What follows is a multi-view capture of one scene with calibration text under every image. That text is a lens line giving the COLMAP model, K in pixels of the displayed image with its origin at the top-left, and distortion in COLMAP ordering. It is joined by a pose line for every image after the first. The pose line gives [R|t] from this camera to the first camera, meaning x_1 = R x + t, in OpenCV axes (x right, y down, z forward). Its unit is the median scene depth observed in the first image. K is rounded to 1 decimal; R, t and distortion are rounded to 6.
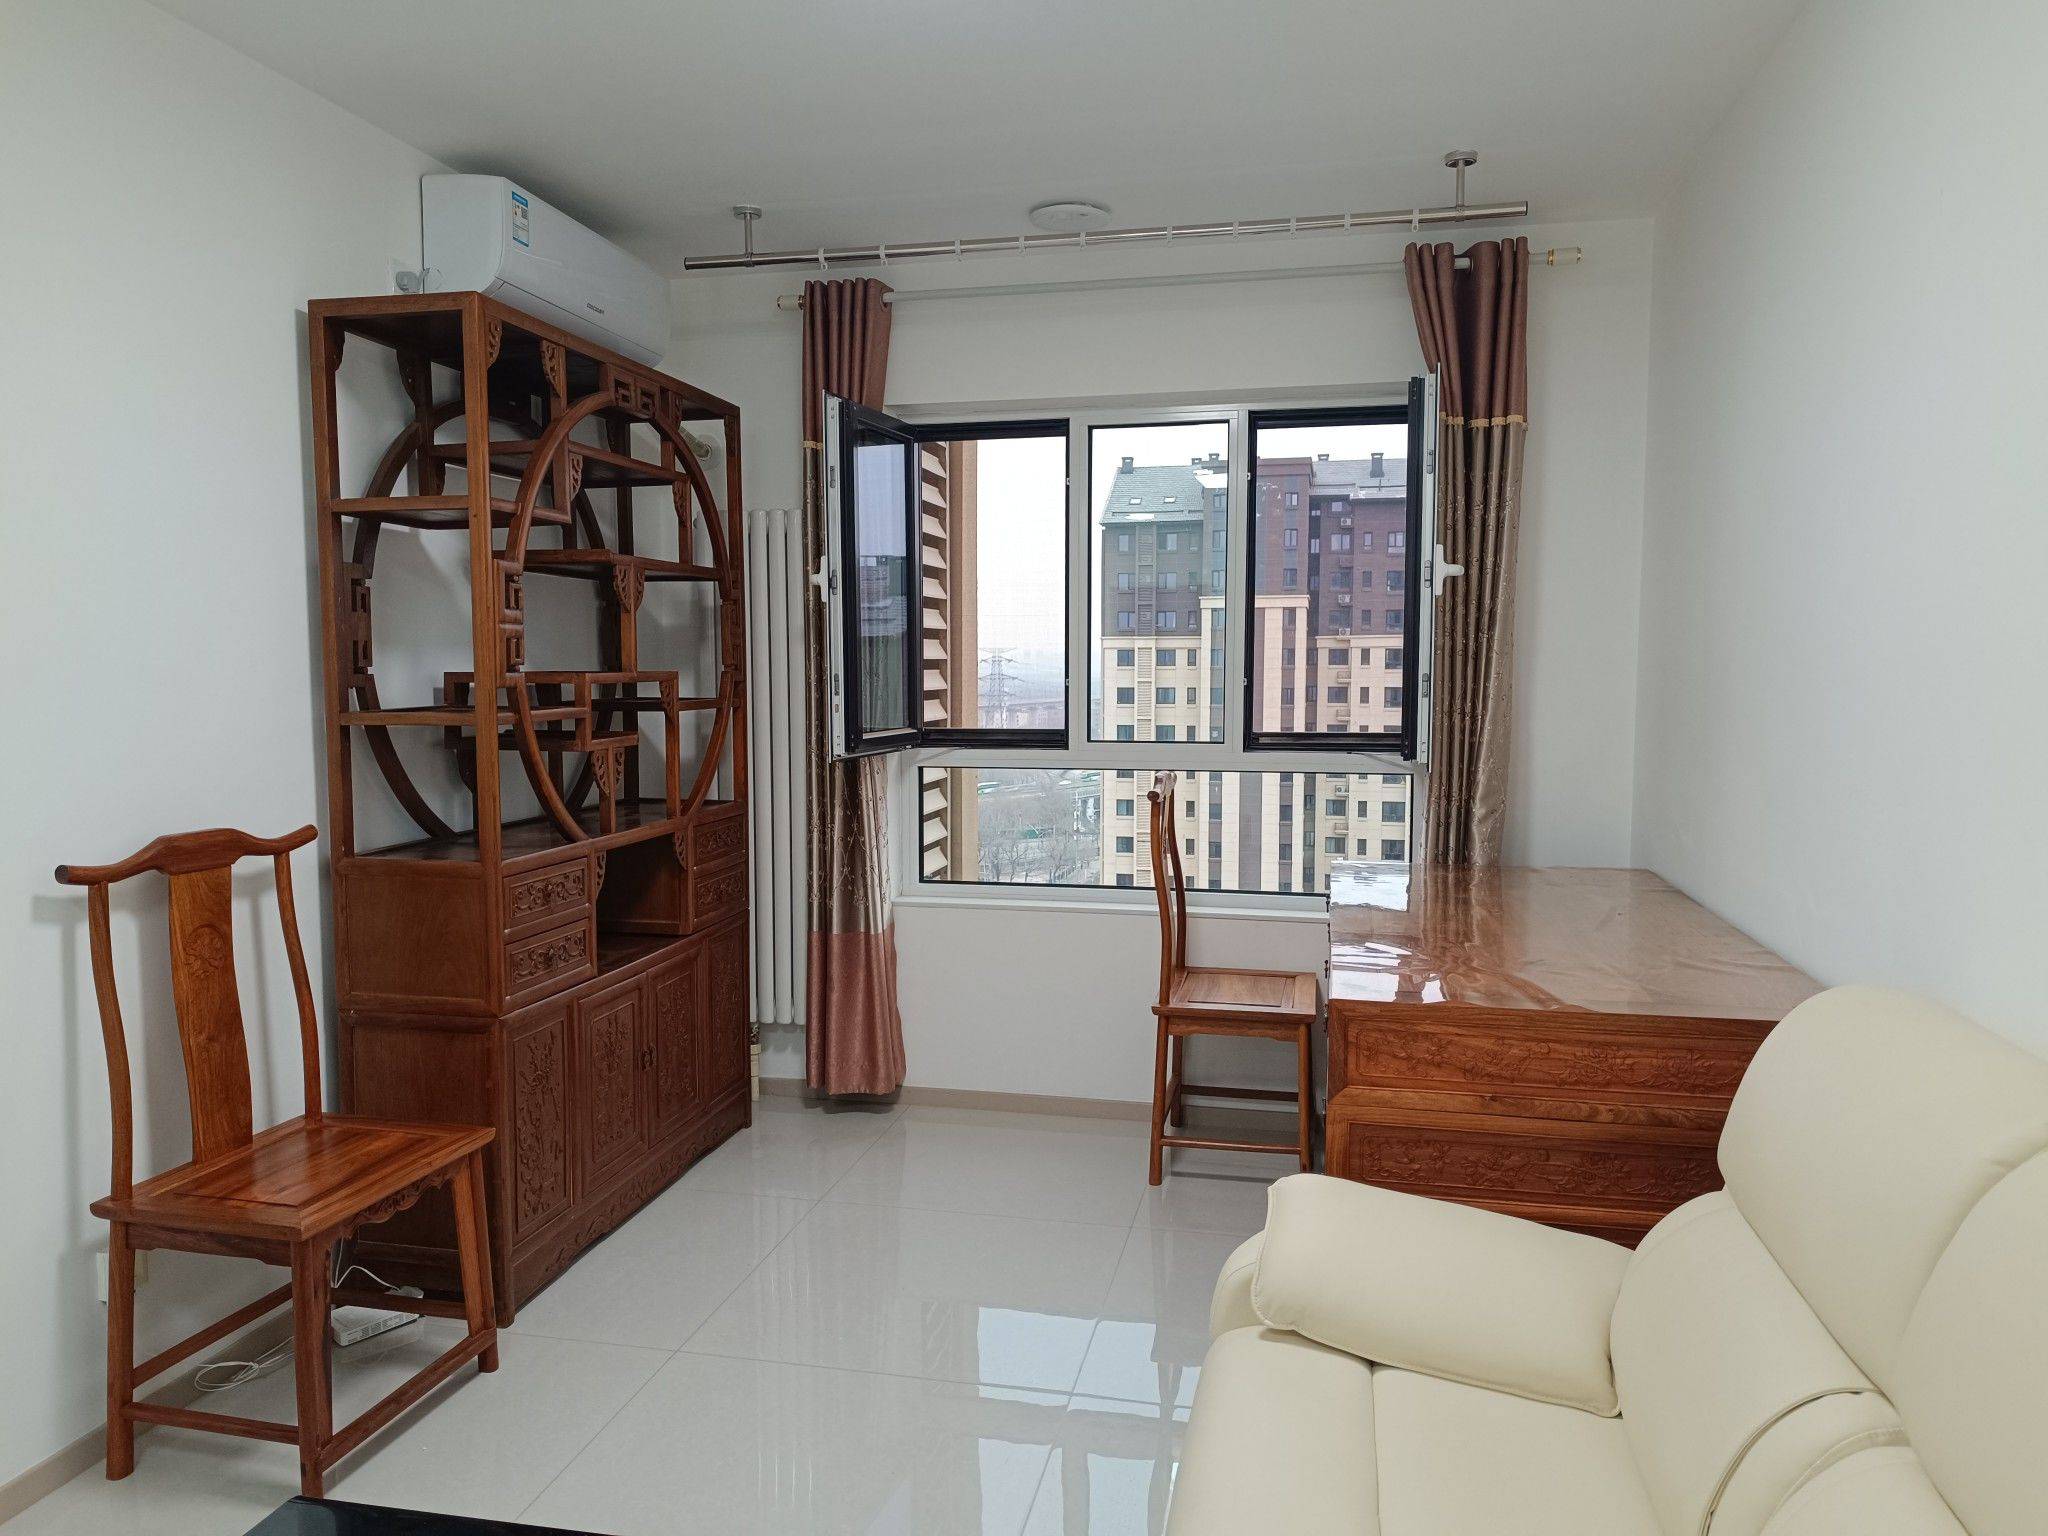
lens RADIAL K [[1420.7, 0, 1022.2], [0, 1420.7, 772.9], [0, 0, 1]] dist [0.011411, -0.006087]
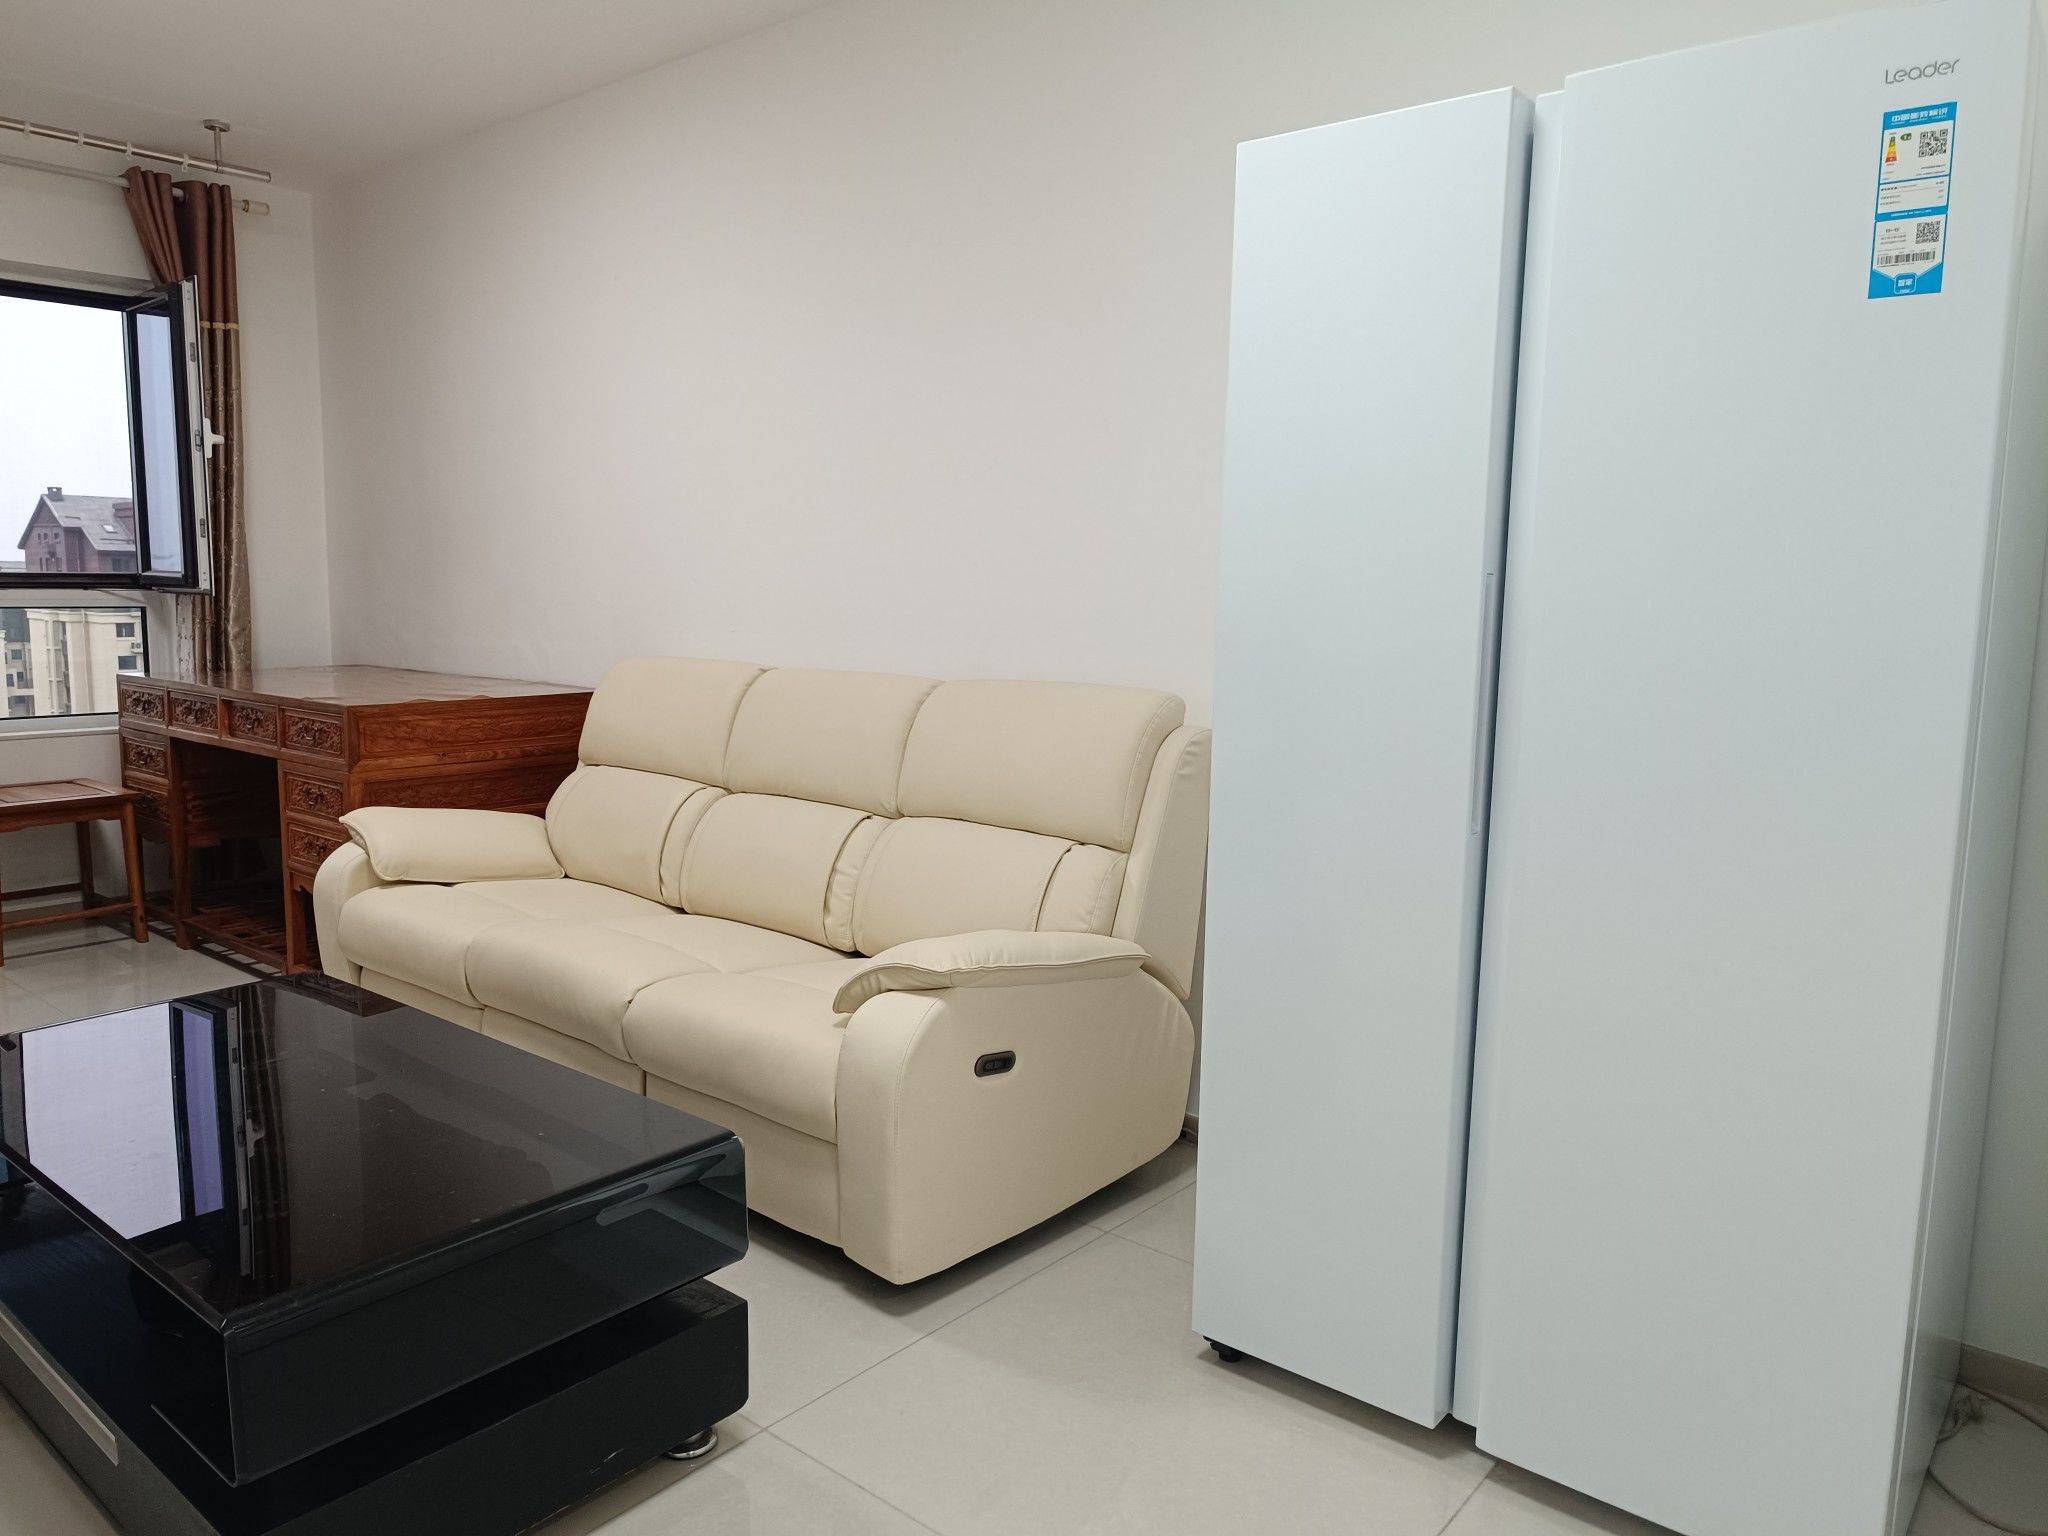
lens RADIAL K [[1420.7, 0, 1025.6], [0, 1420.7, 767.4], [0, 0, 1]] dist [0.011411, -0.006087]
pose [[0.466113, -0.109258, 0.877953, -0.528726], [0.059347, 0.993971, 0.092188, 0.079445], [-0.882733, 0.009134, 0.469787, -0.263500]]
